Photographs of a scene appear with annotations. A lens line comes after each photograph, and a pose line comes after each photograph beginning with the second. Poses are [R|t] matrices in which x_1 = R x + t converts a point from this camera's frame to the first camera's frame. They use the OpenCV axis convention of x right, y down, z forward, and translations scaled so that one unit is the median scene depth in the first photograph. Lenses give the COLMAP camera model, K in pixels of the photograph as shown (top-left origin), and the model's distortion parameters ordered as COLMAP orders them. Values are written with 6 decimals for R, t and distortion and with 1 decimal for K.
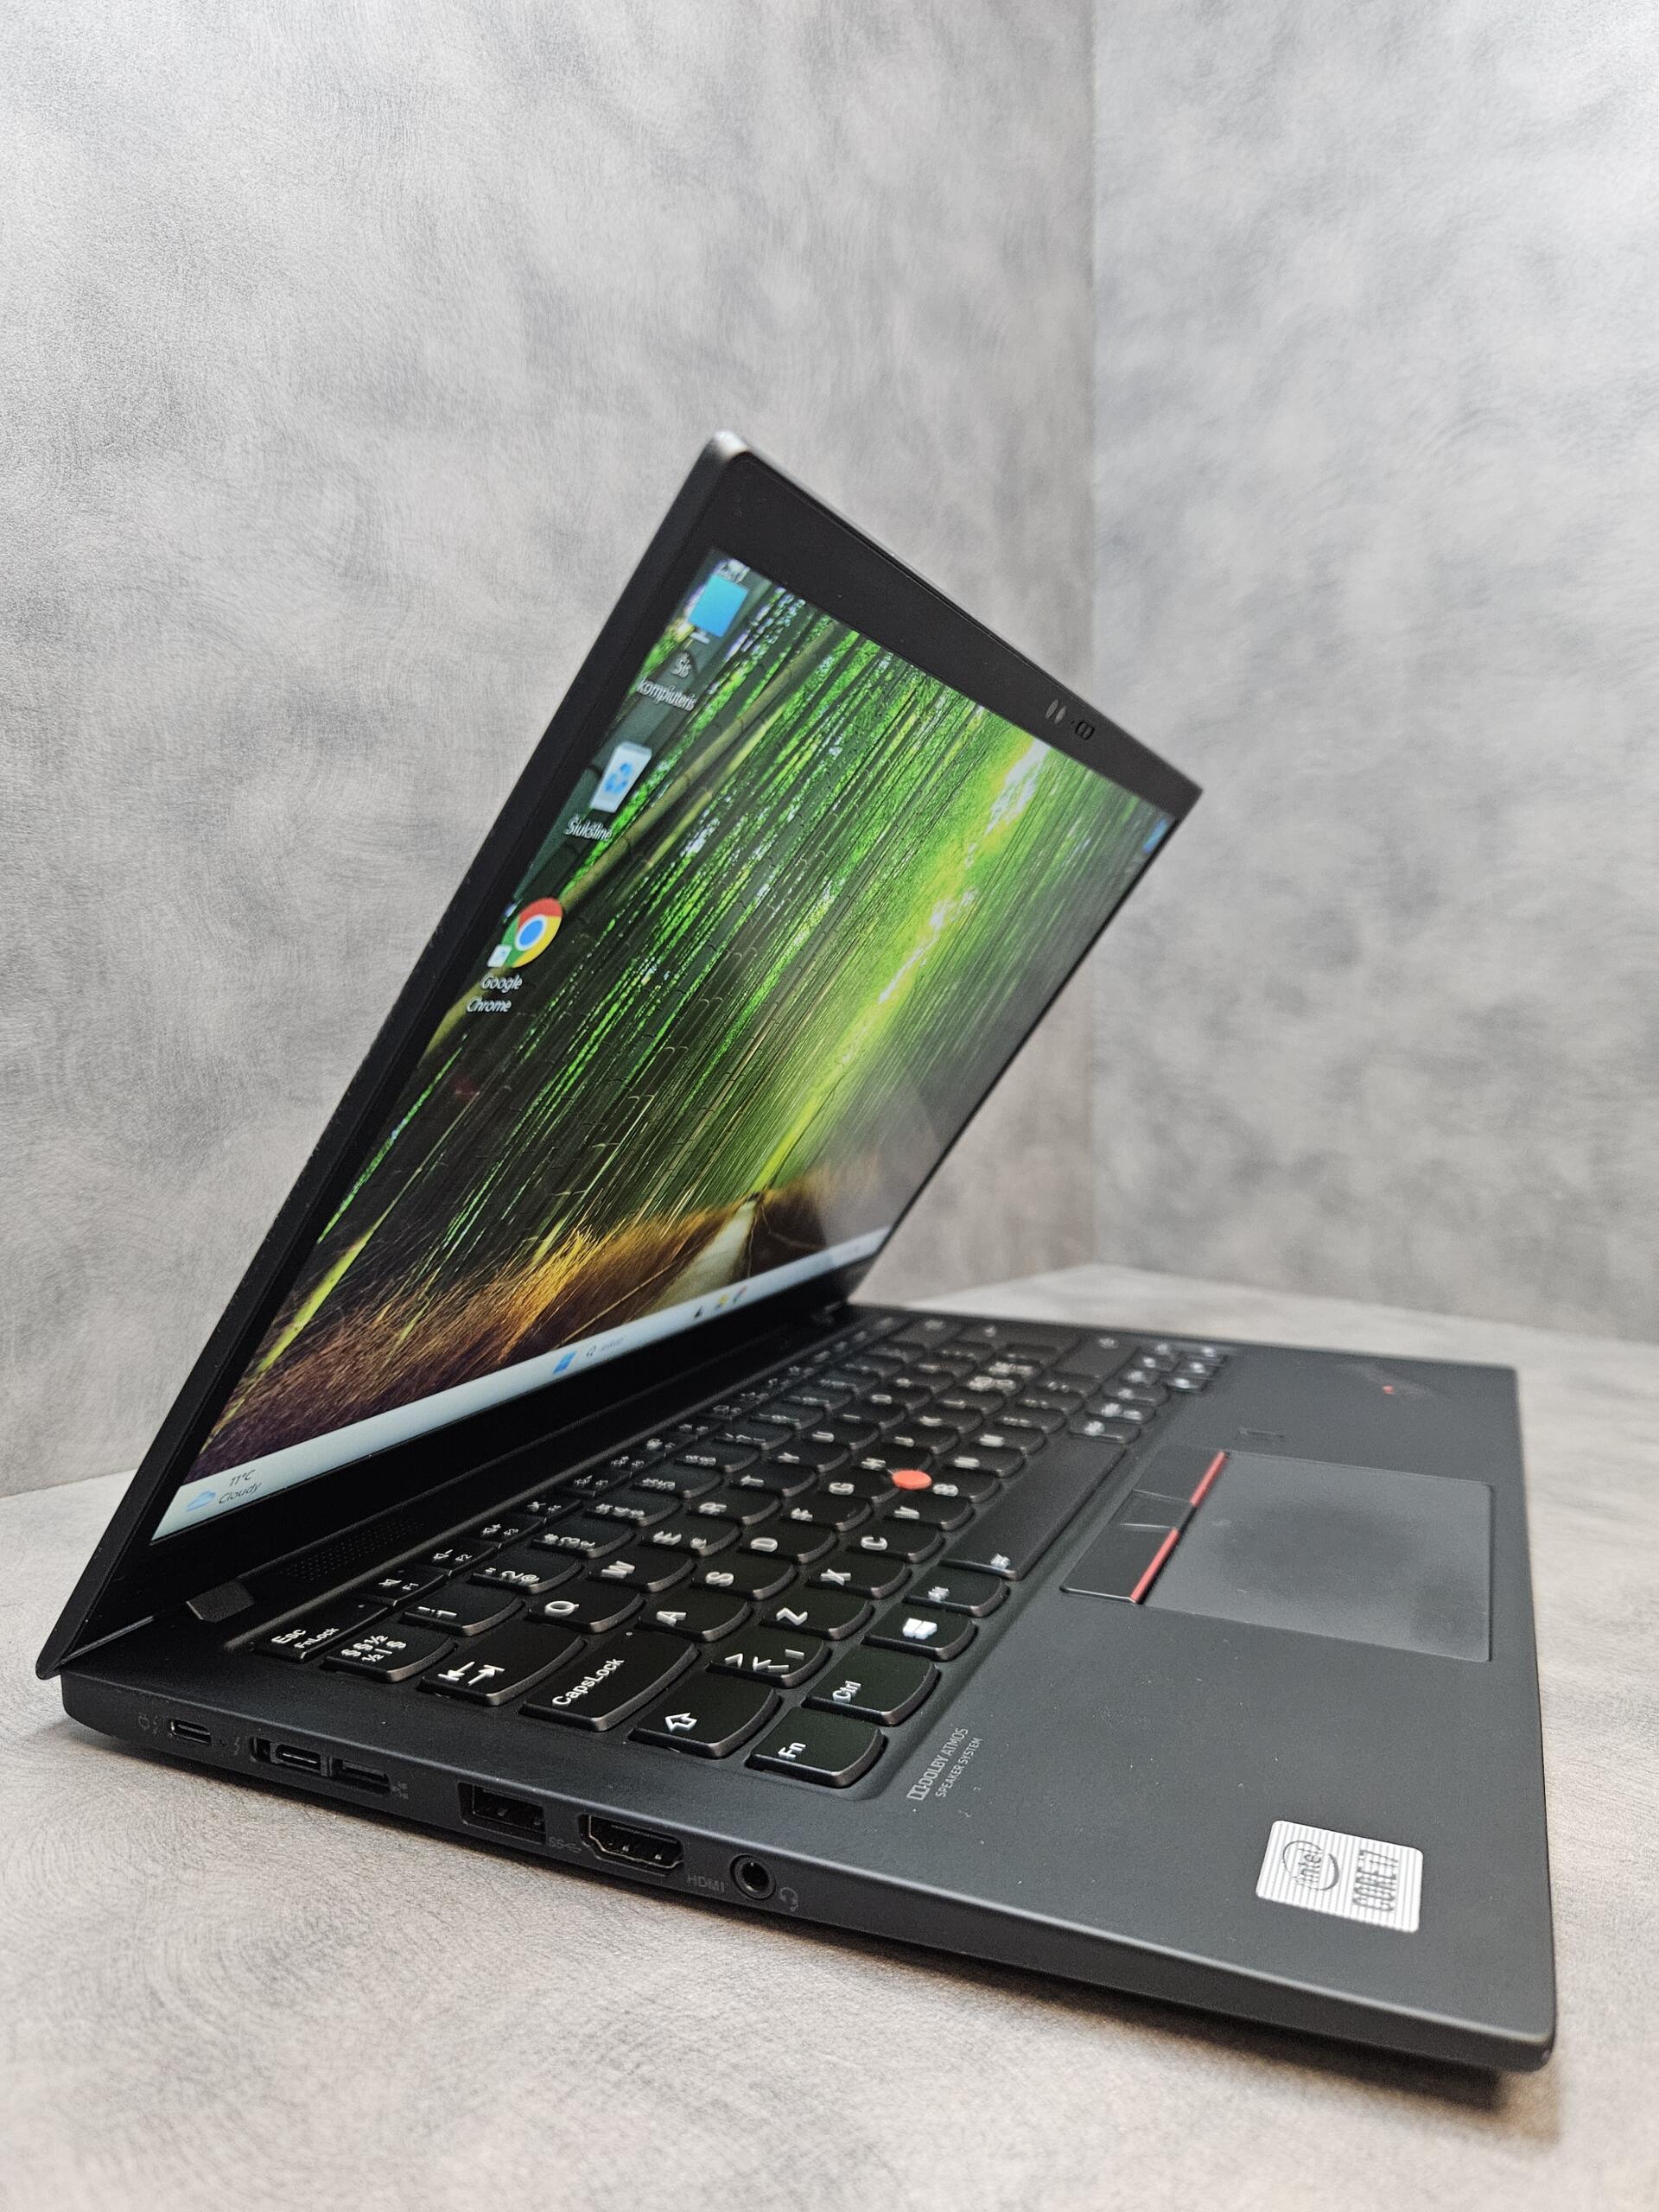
lens RADIAL K [[1502.9, 0, 826.1], [0, 1502.9, 1097.1], [0, 0, 1]] dist [0.032594, -0.039835]
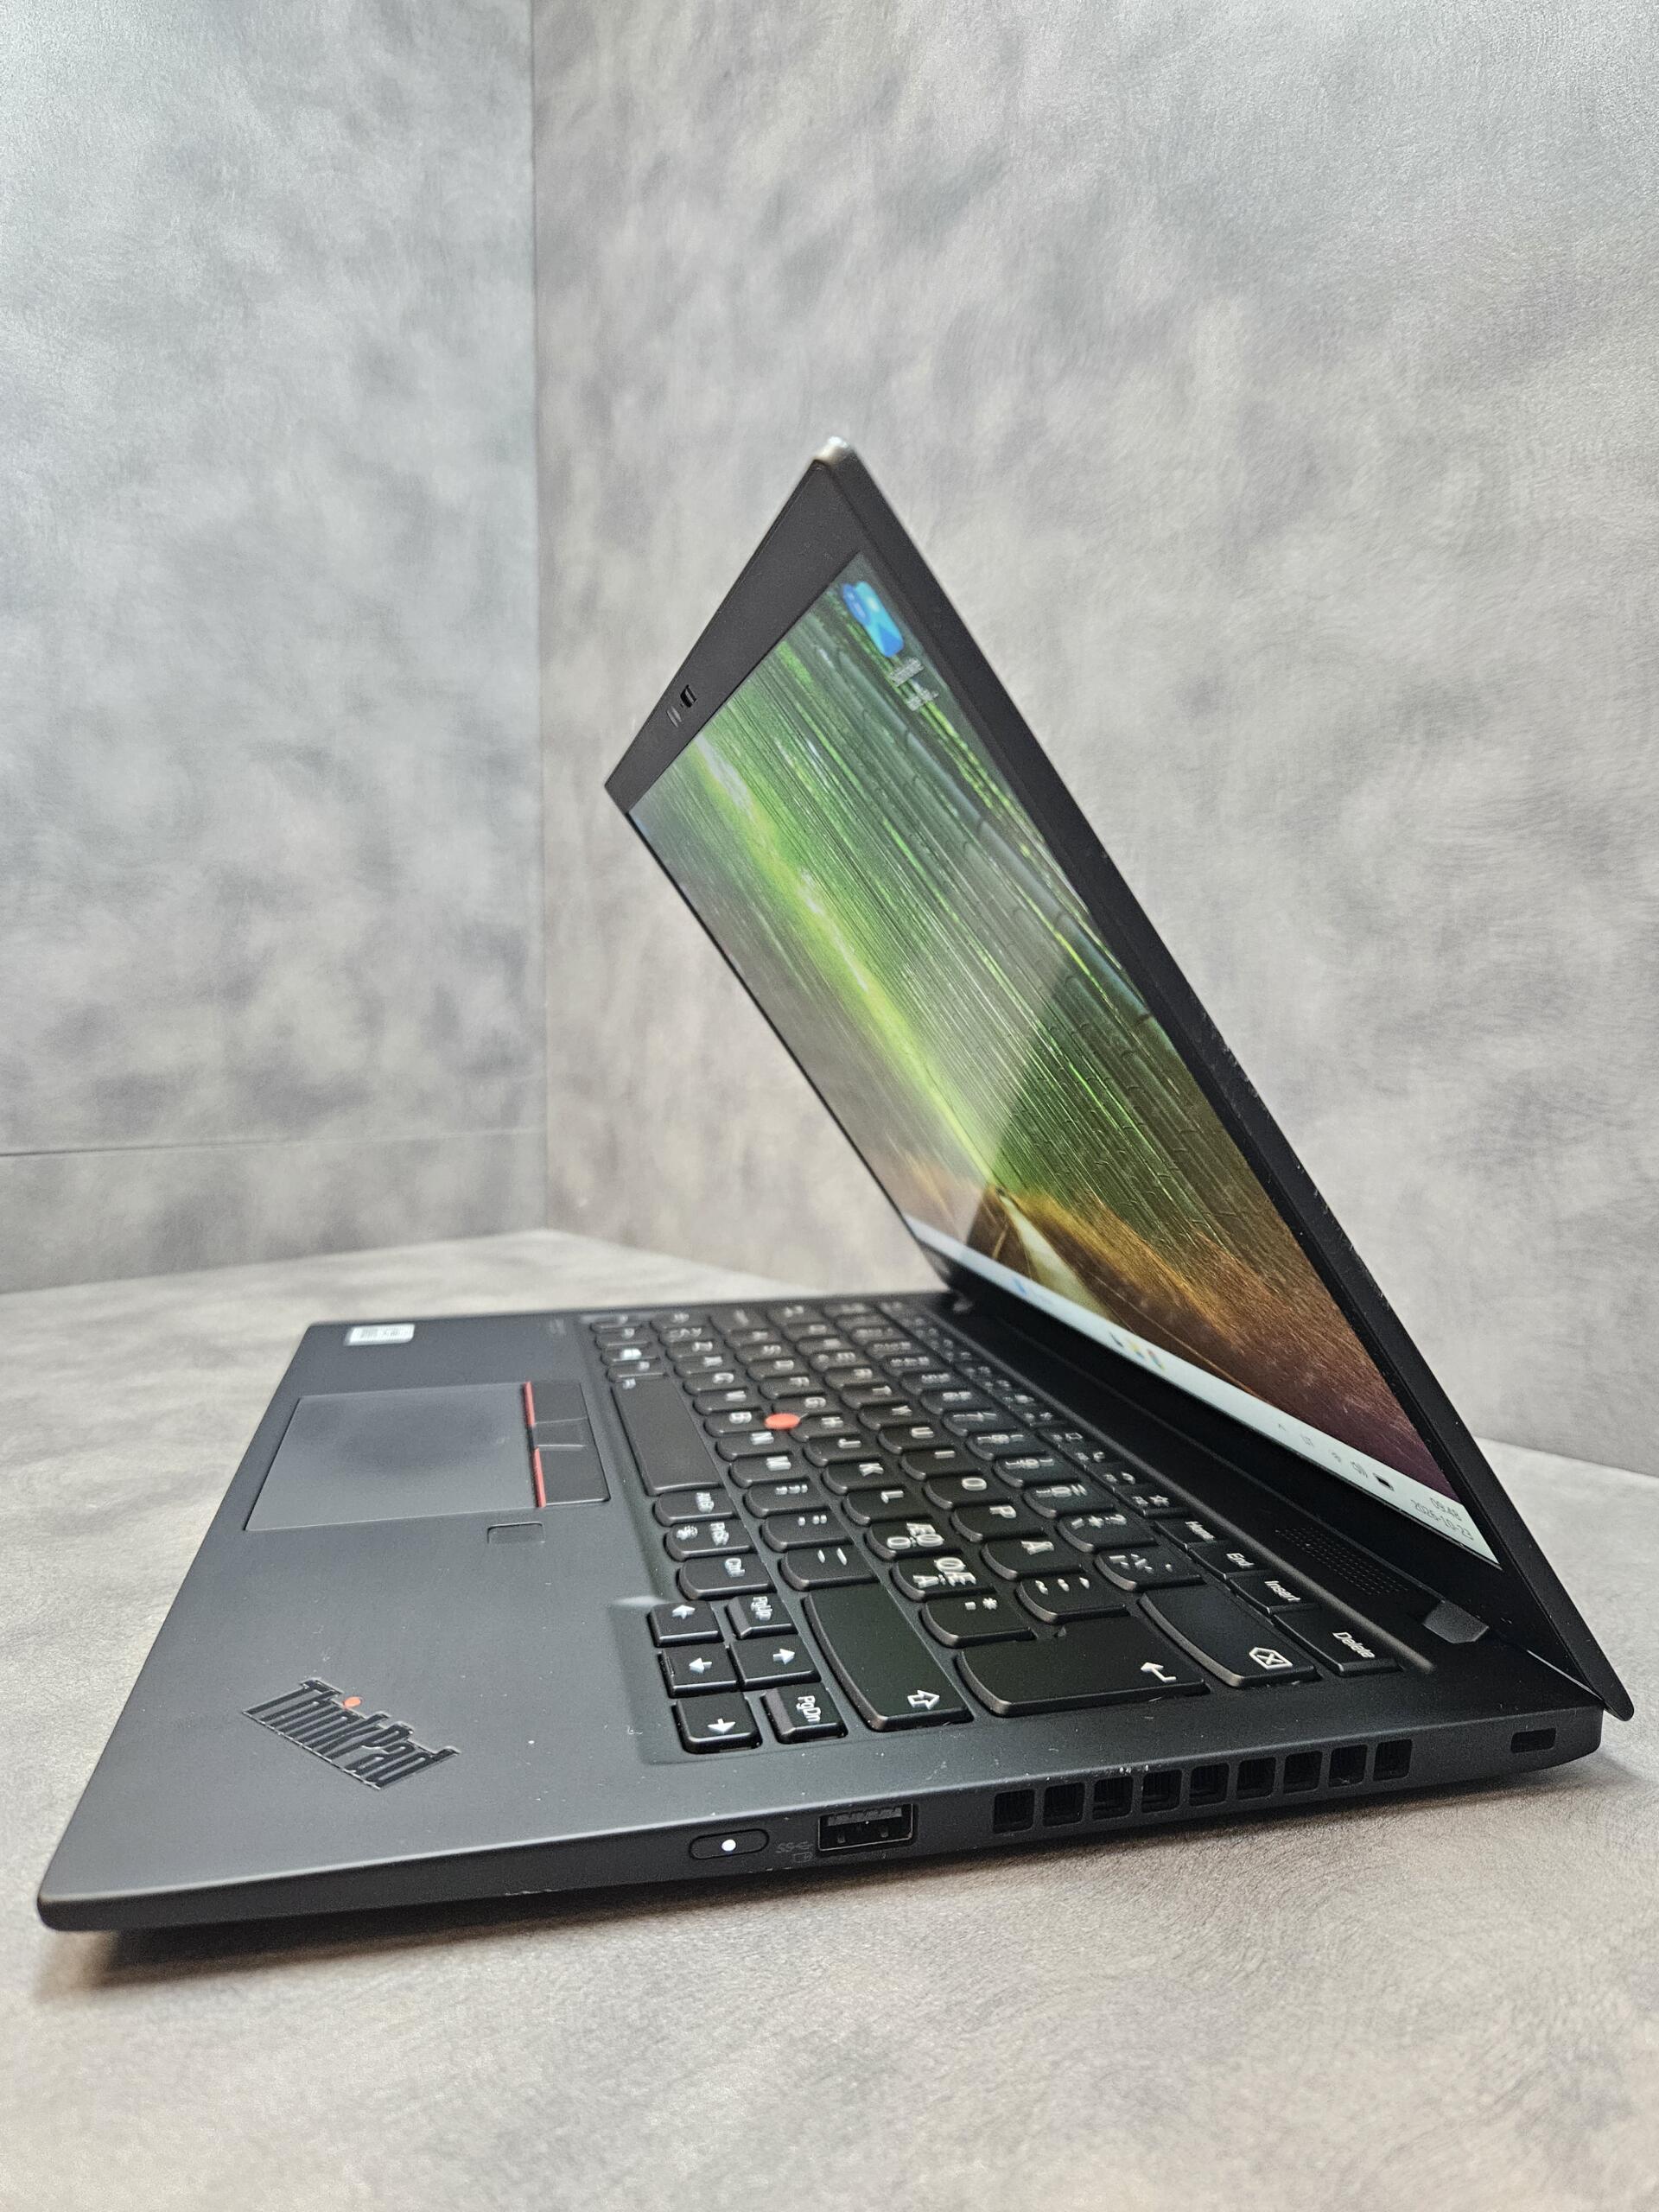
lens RADIAL K [[1502.9, 0, 835.9], [0, 1502.9, 1104.0], [0, 0, 1]] dist [0.032594, -0.039835]
pose [[-0.035059, 0.067090, -0.997131, 0.691046], [-0.064961, 0.995481, 0.069263, -0.035981], [0.997272, 0.067203, -0.030542, 0.660112]]
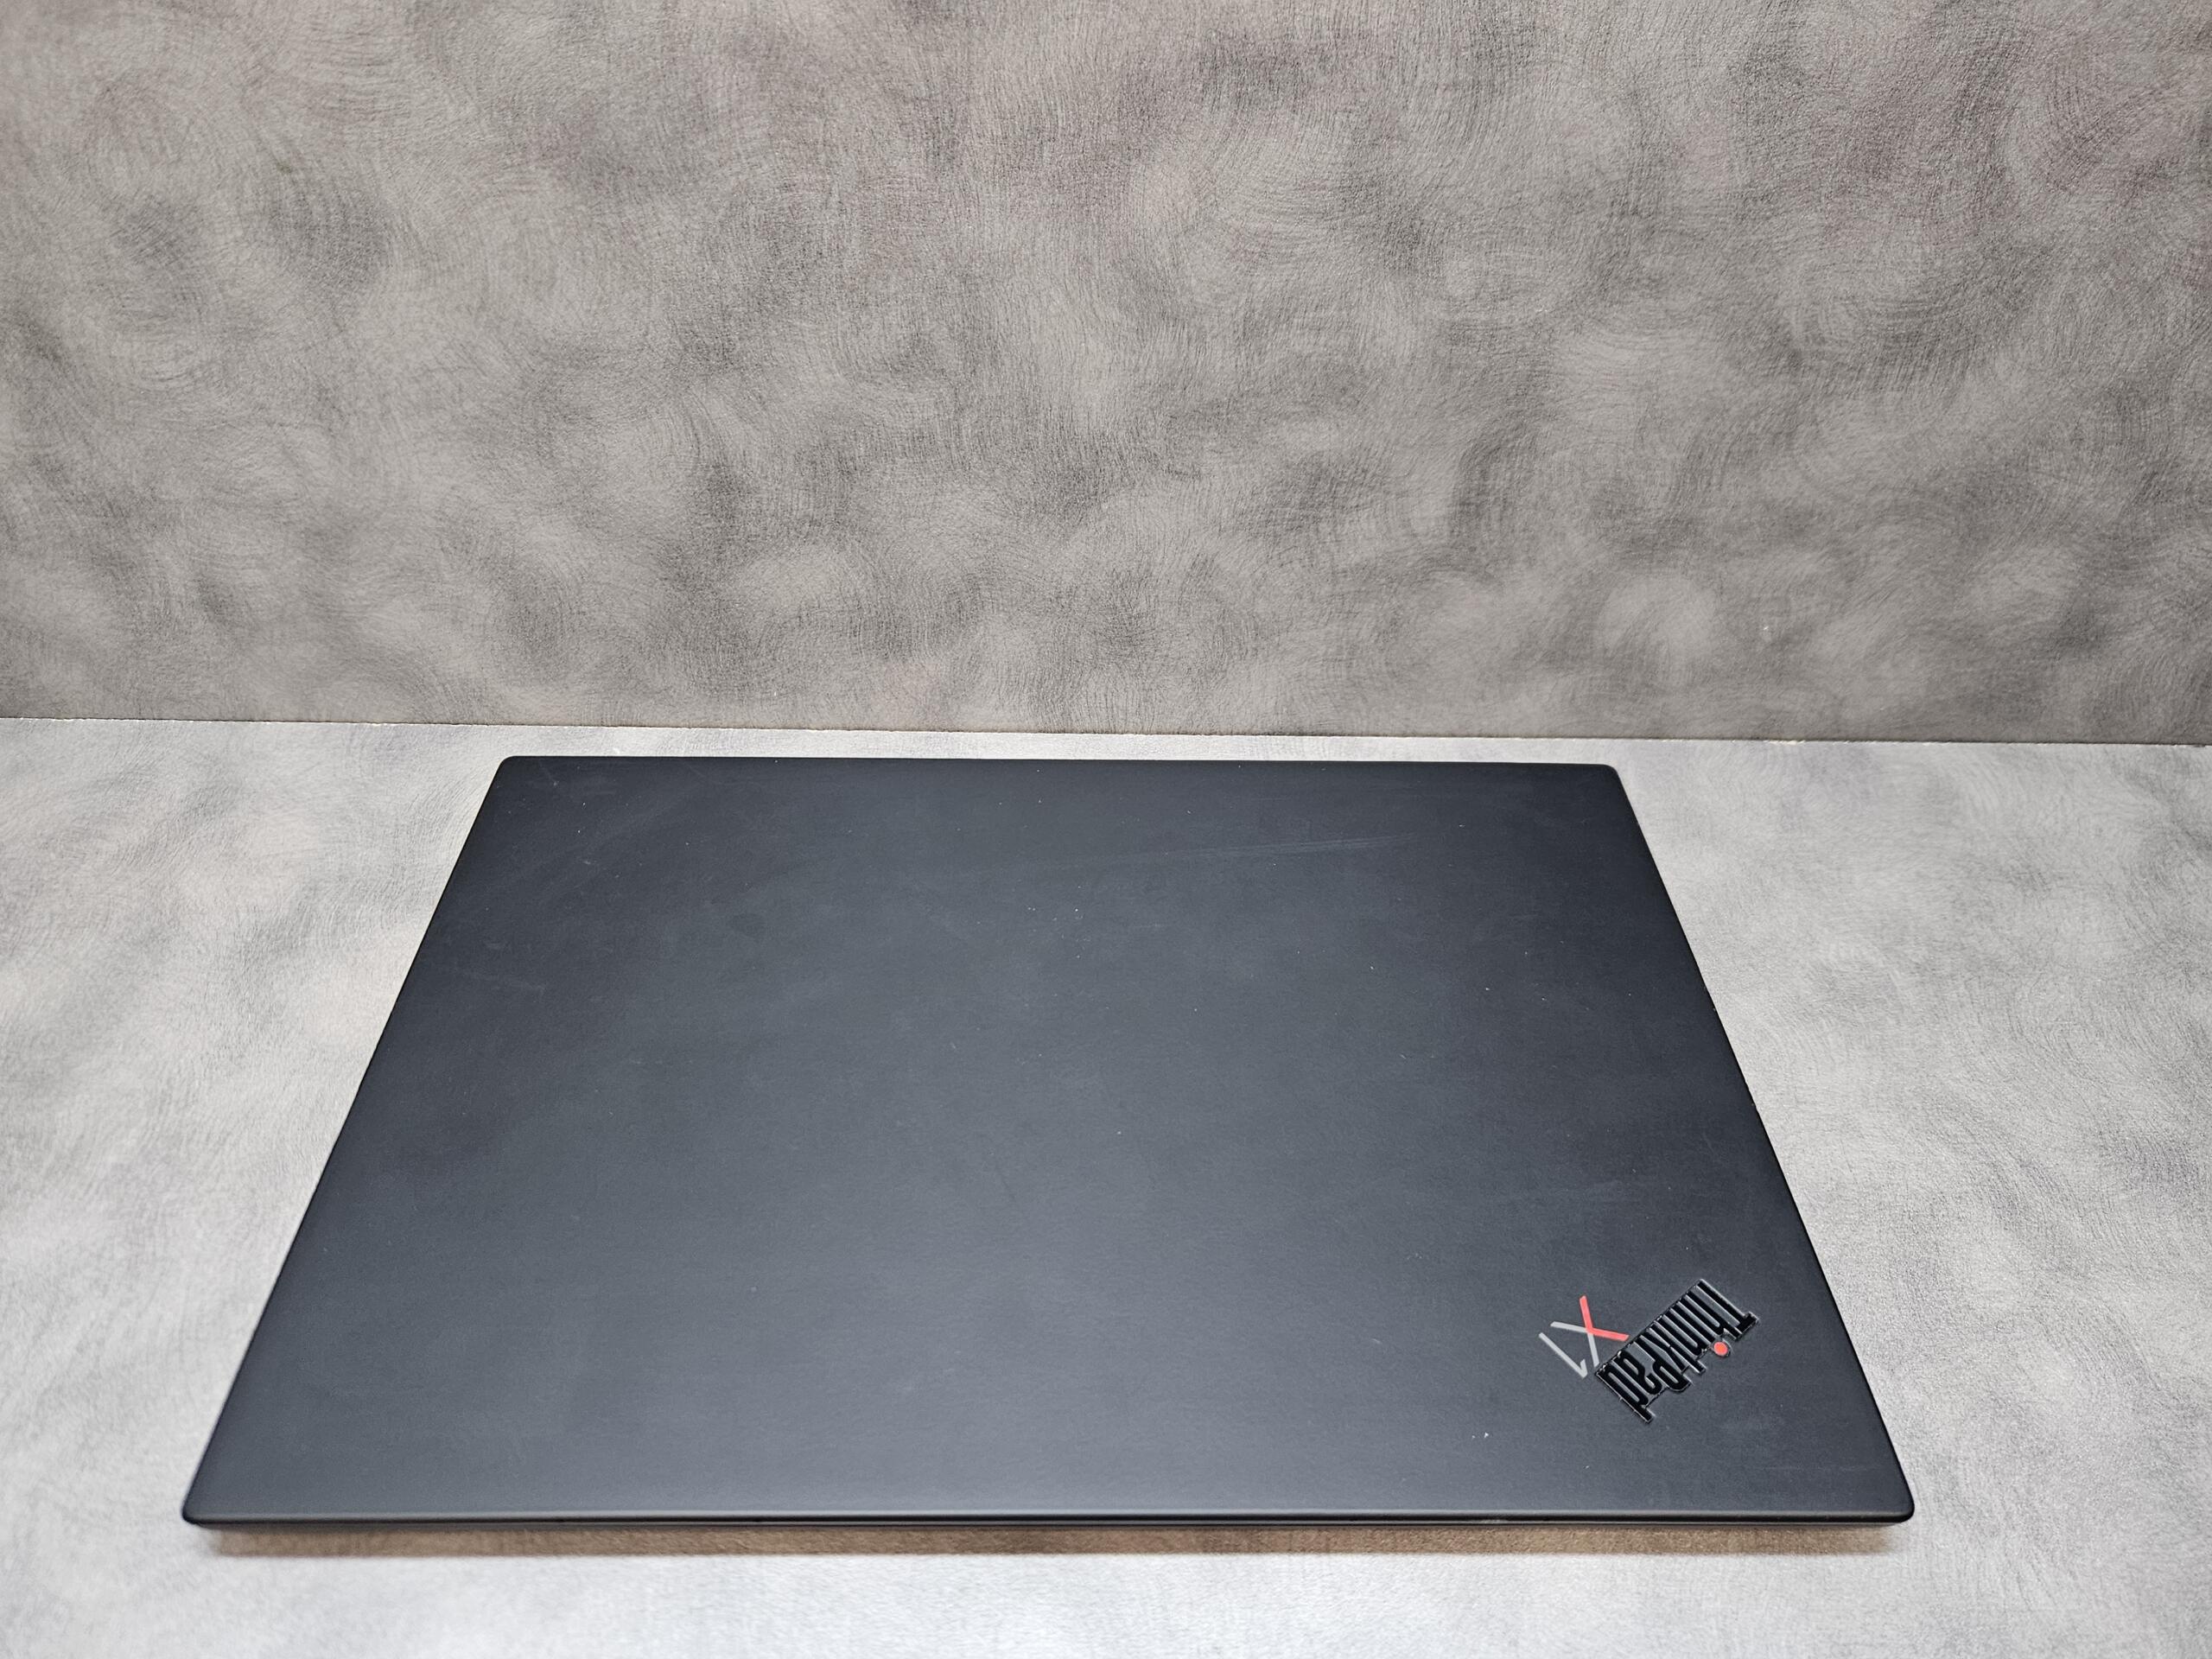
lens RADIAL K [[1502.9, 0, 1098.1], [0, 1502.9, 819.5], [0, 0, 1]] dist [0.032594, -0.039835]
pose [[0.711579, 0.485600, -0.507787, 0.239143], [-0.058210, 0.760980, 0.646158, -0.472903], [0.700191, -0.430234, 0.569765, 0.287004]]
